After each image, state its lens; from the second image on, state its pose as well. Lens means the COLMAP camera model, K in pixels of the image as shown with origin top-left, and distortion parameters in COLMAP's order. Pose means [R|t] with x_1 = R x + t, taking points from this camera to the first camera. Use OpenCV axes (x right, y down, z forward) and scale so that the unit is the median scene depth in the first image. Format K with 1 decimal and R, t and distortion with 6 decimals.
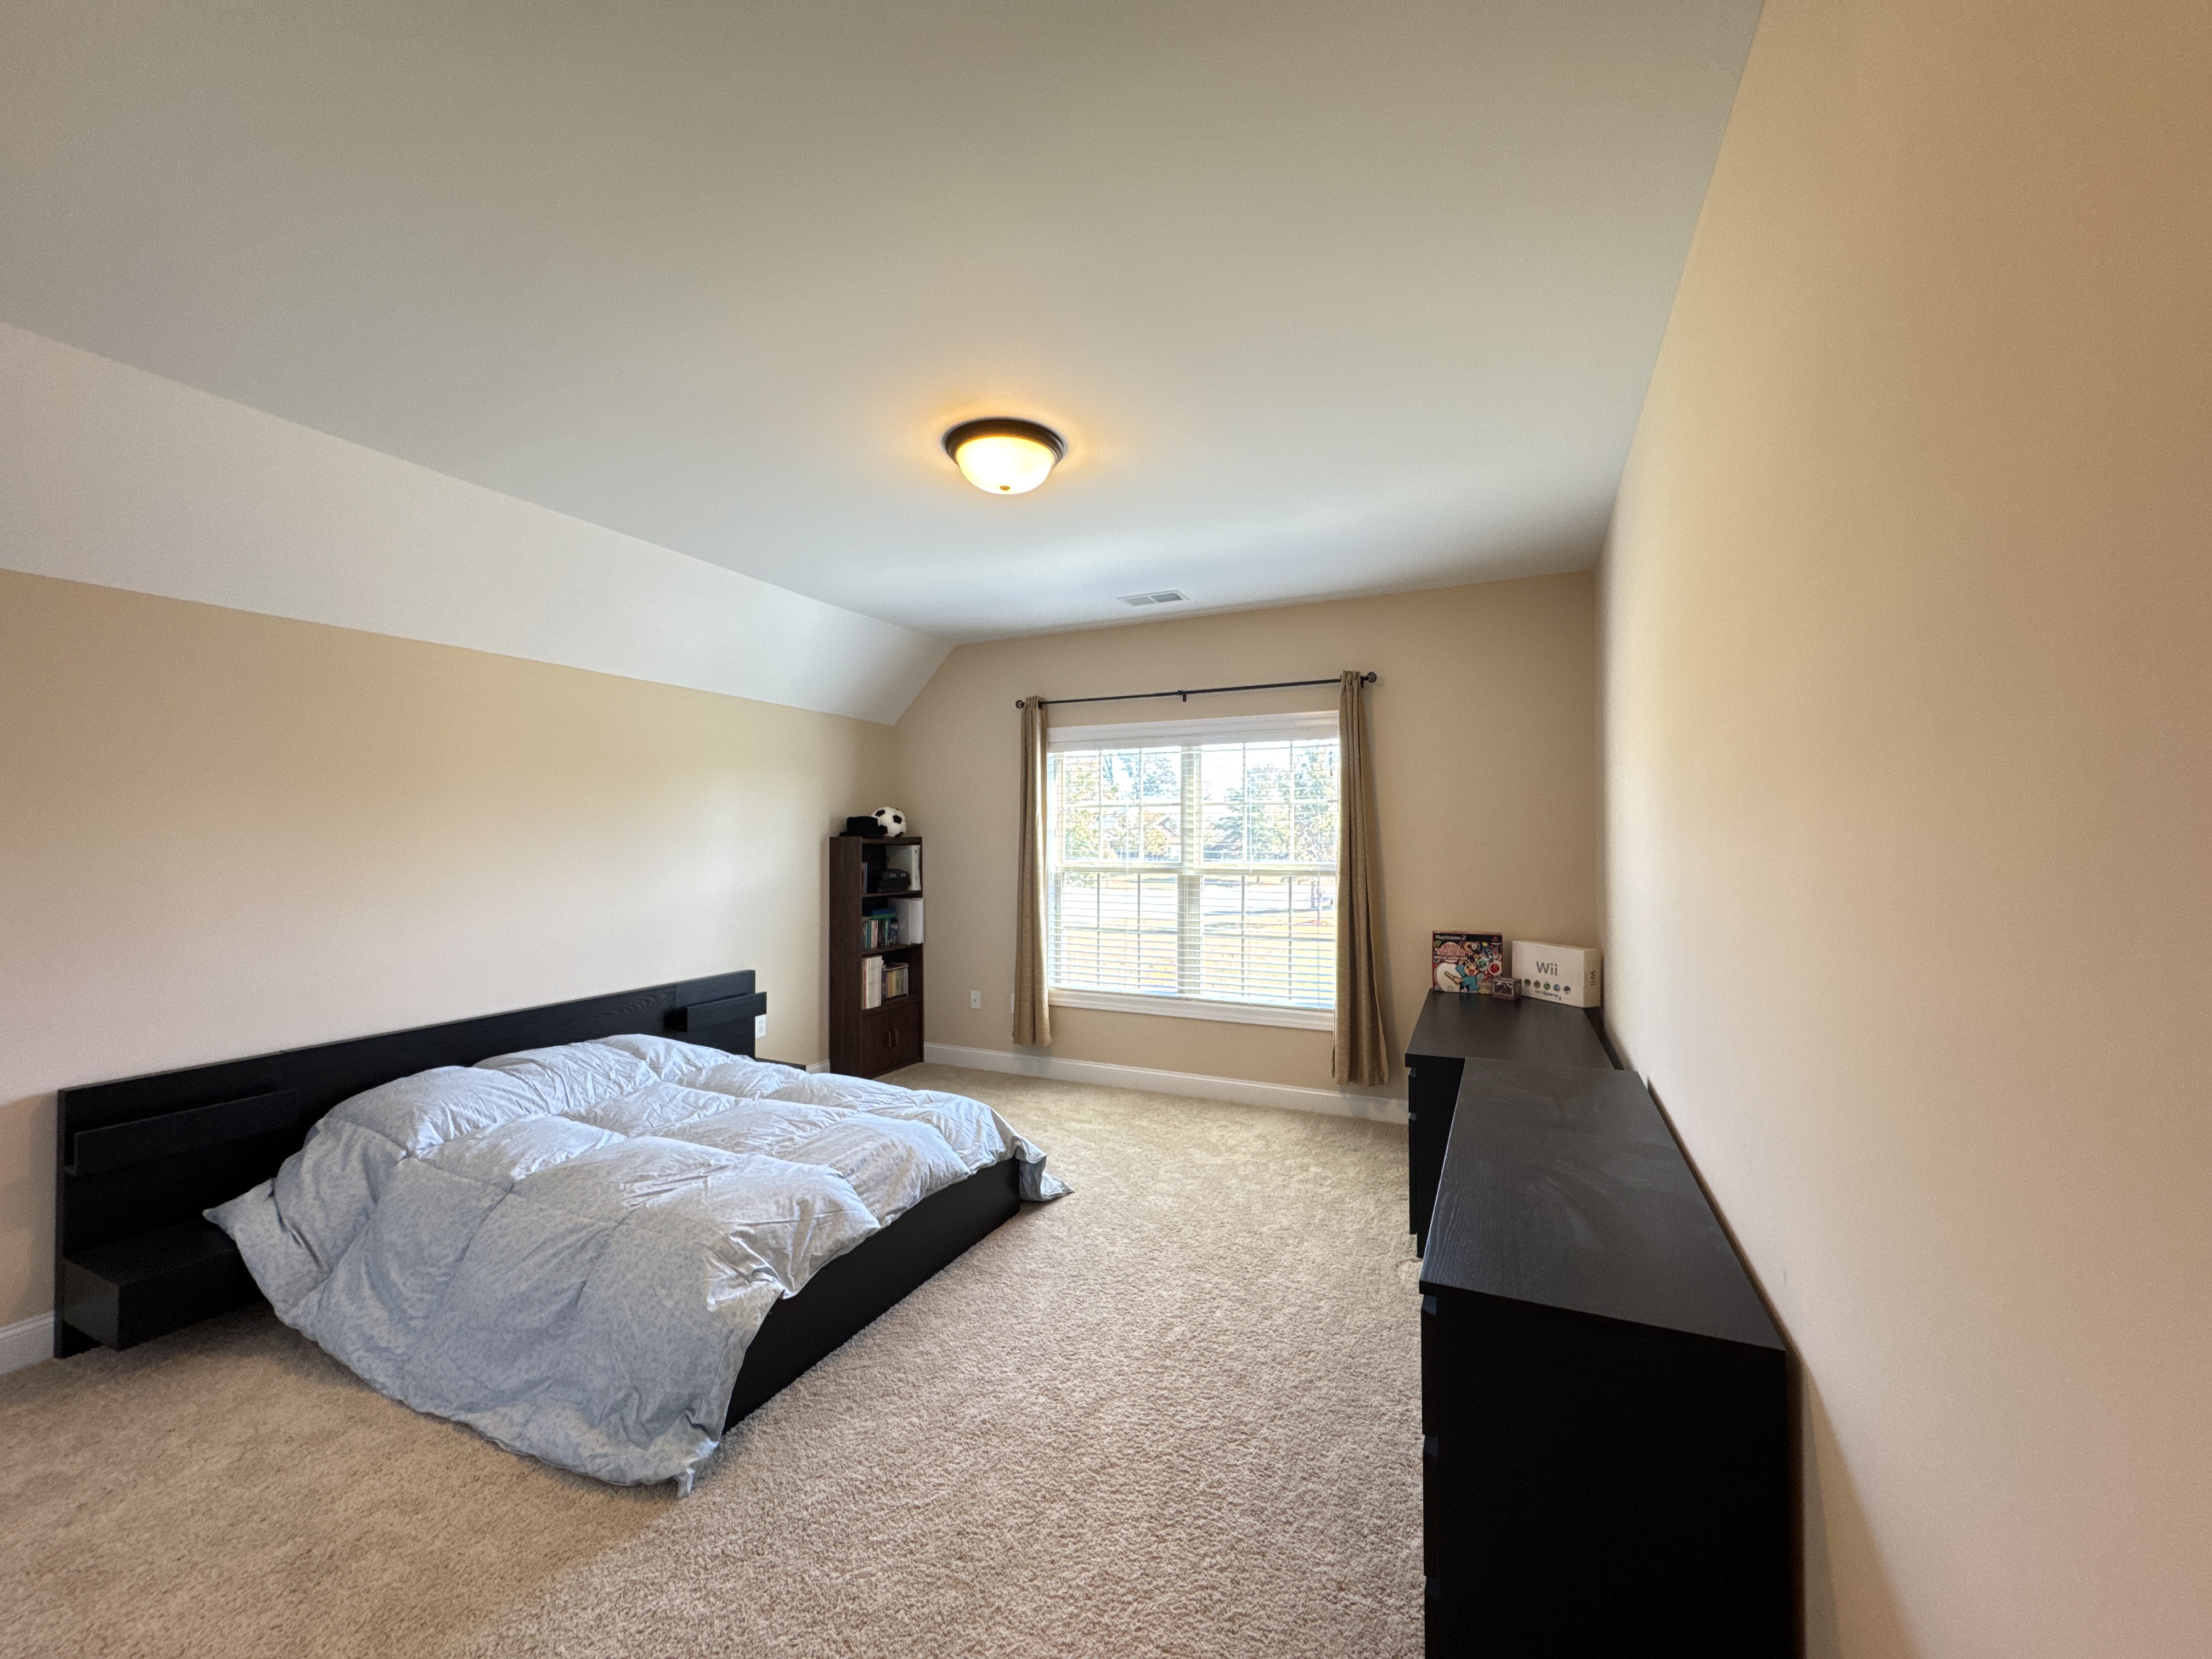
lens RADIAL K [[875.8, 0, 1102.9], [0, 875.8, 829.2], [0, 0, 1]] dist [0.000006, 0.000326]
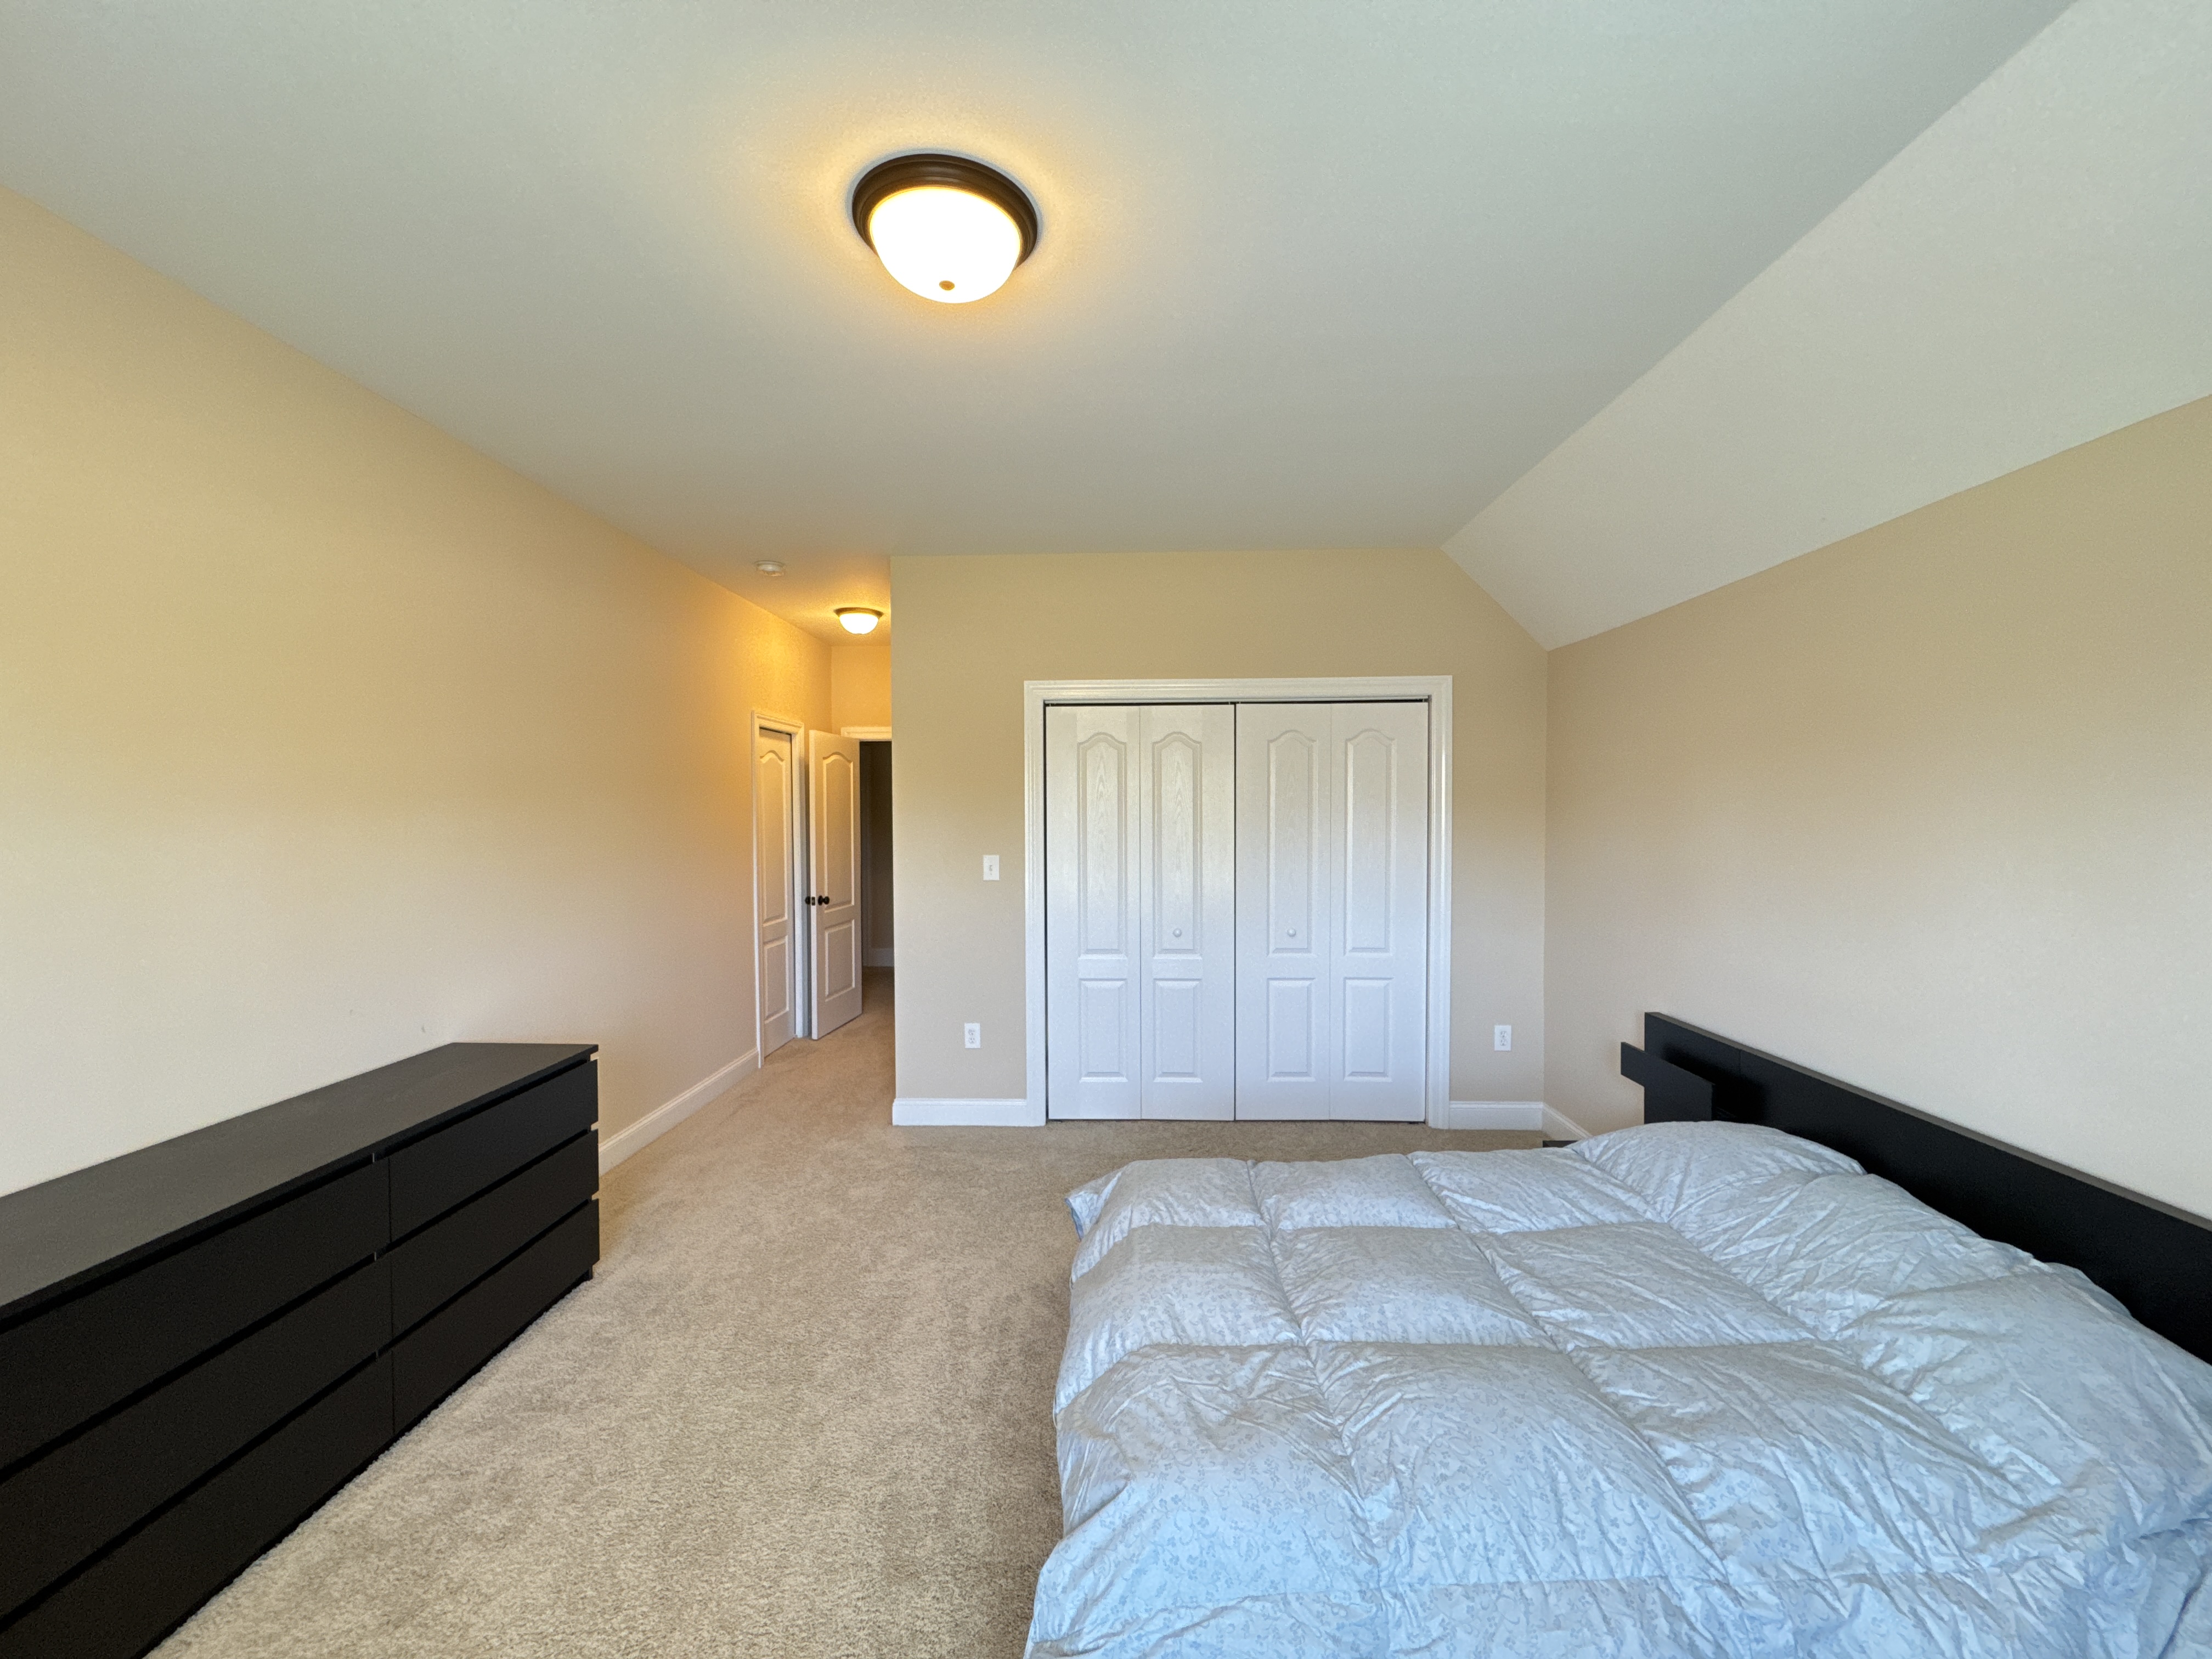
lens RADIAL K [[875.8, 0, 1102.9], [0, 875.8, 829.2], [0, 0, 1]] dist [0.000006, 0.000326]
pose [[-0.917574, 0.010707, -0.397421, 0.024873], [0.008987, 0.999940, 0.006189, 0.006070], [0.397464, 0.002107, -0.917616, 0.855362]]
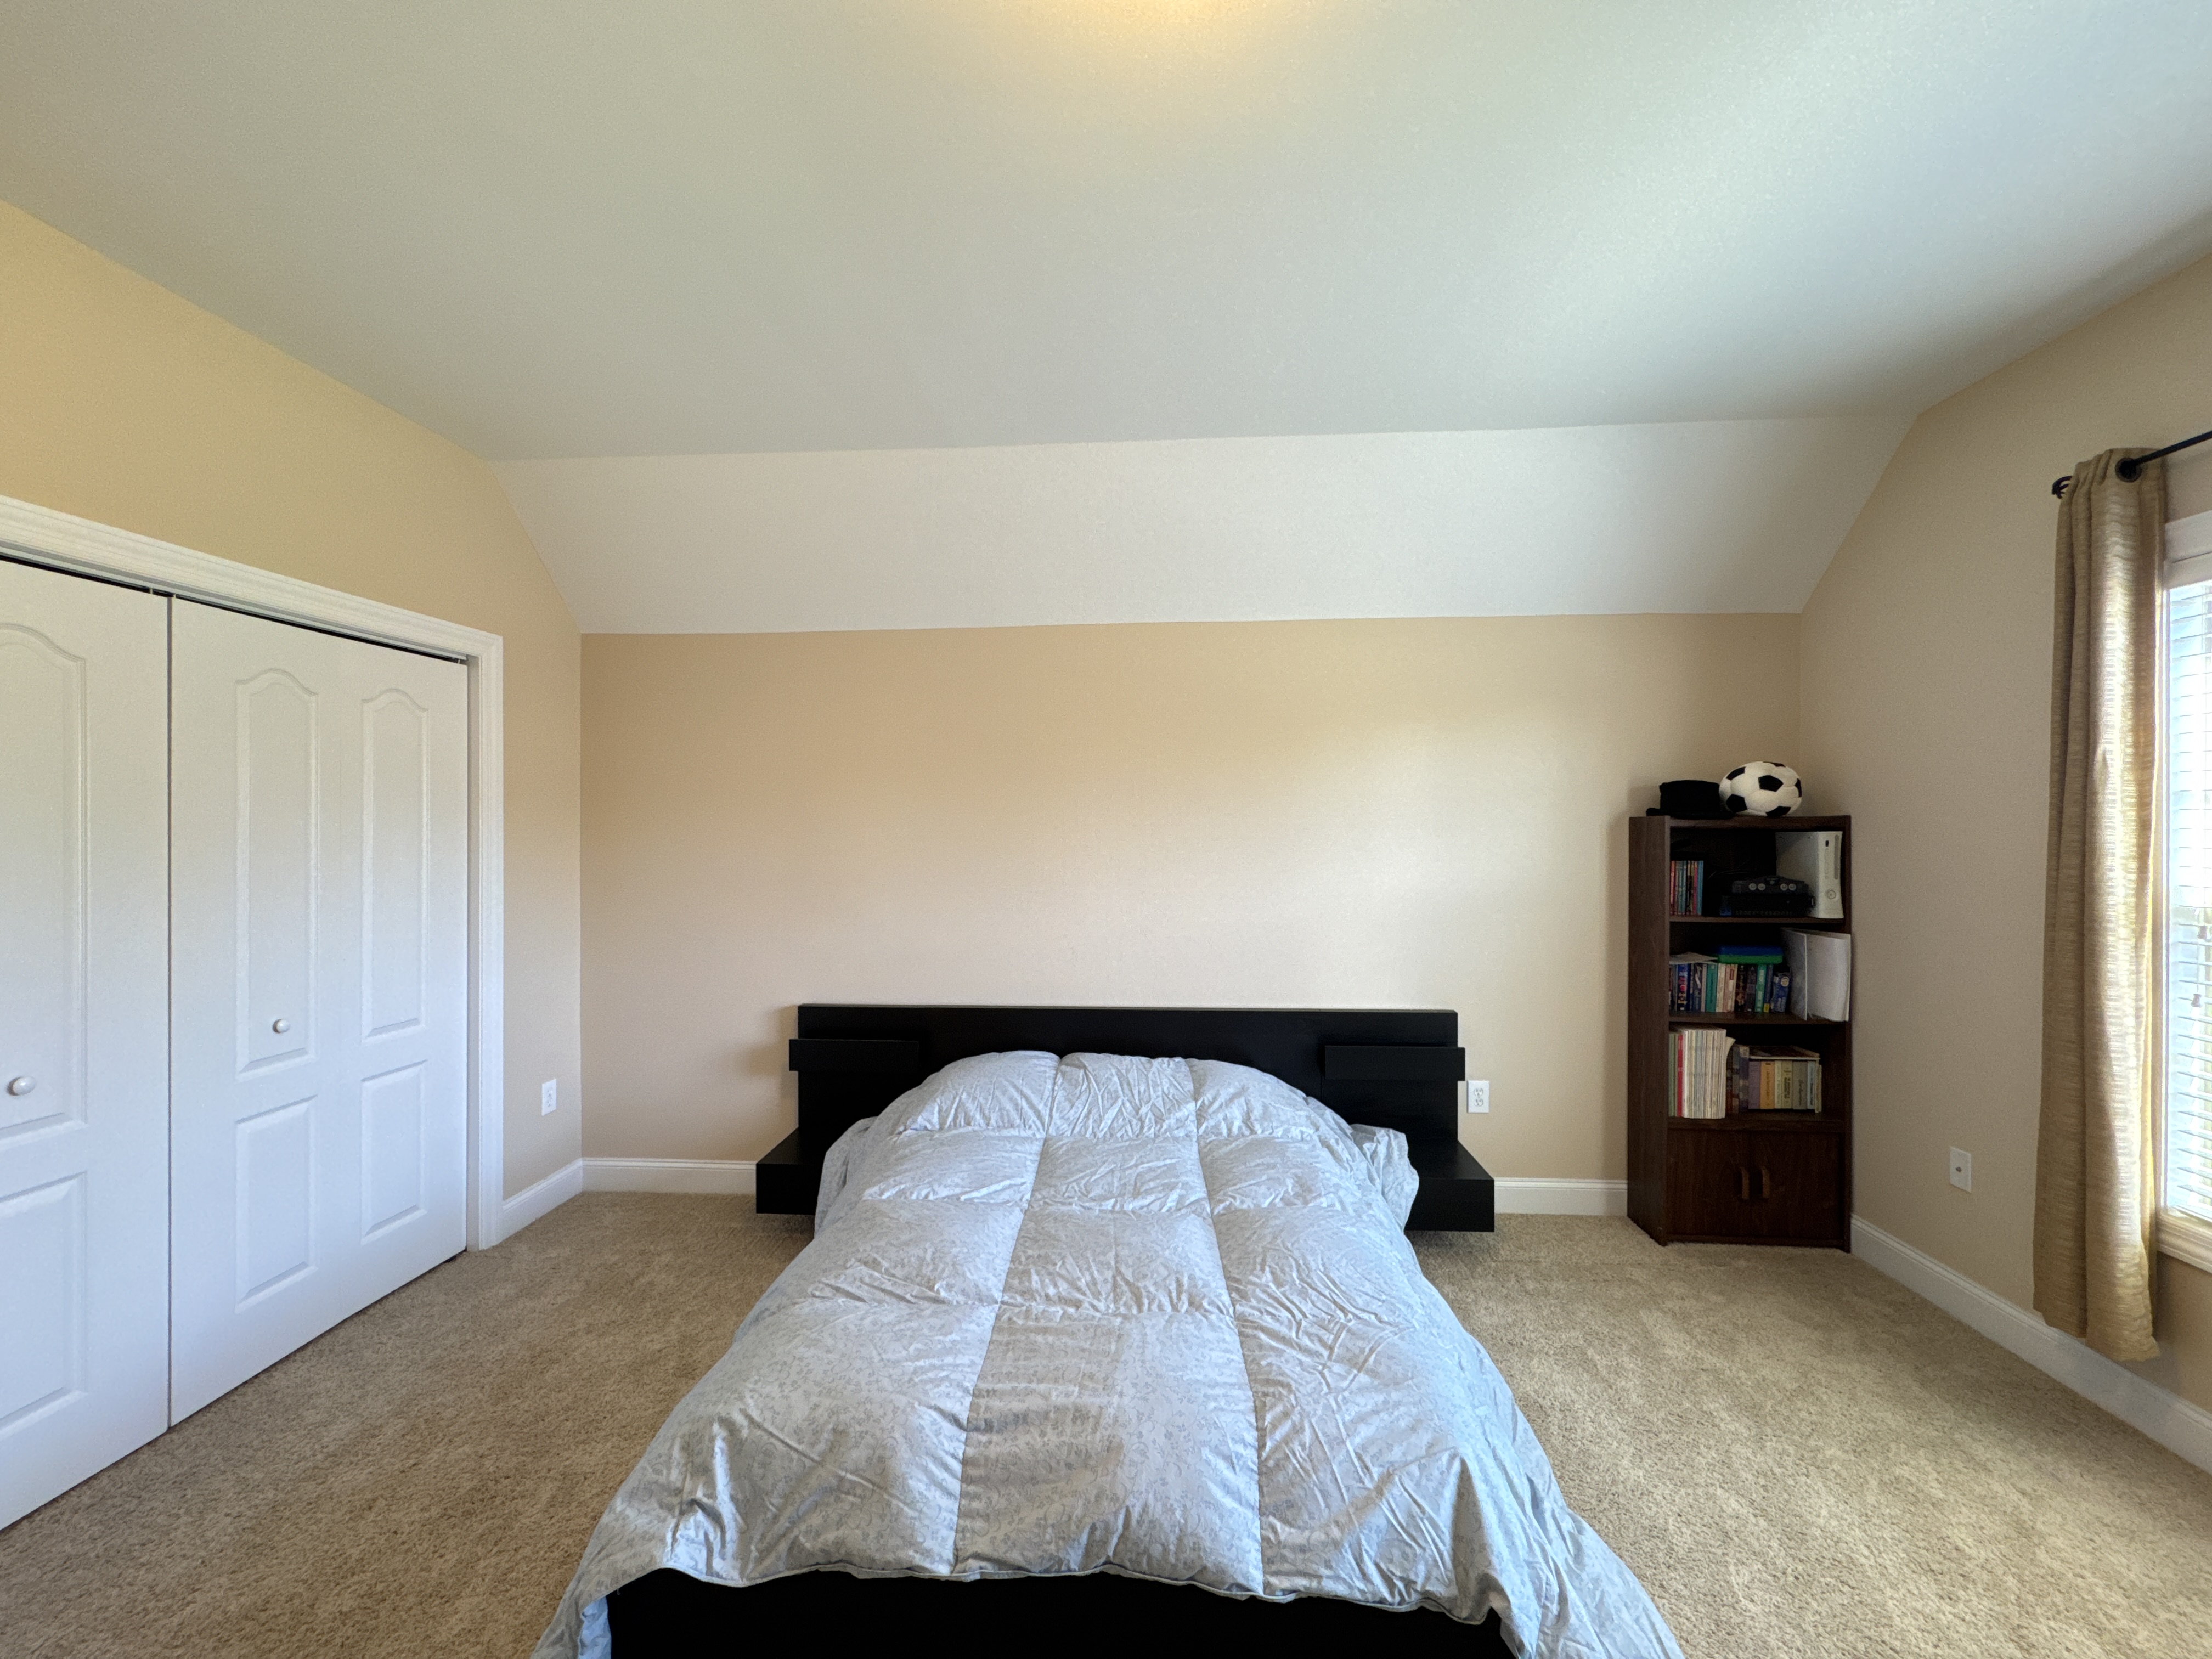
lens RADIAL K [[875.8, 0, 1102.9], [0, 875.8, 829.2], [0, 0, 1]] dist [0.000006, 0.000326]
pose [[0.362971, 0.001754, -0.931799, 0.123208], [0.013547, 0.999883, 0.007159, 0.007736], [0.931702, -0.015222, 0.362904, 0.434581]]
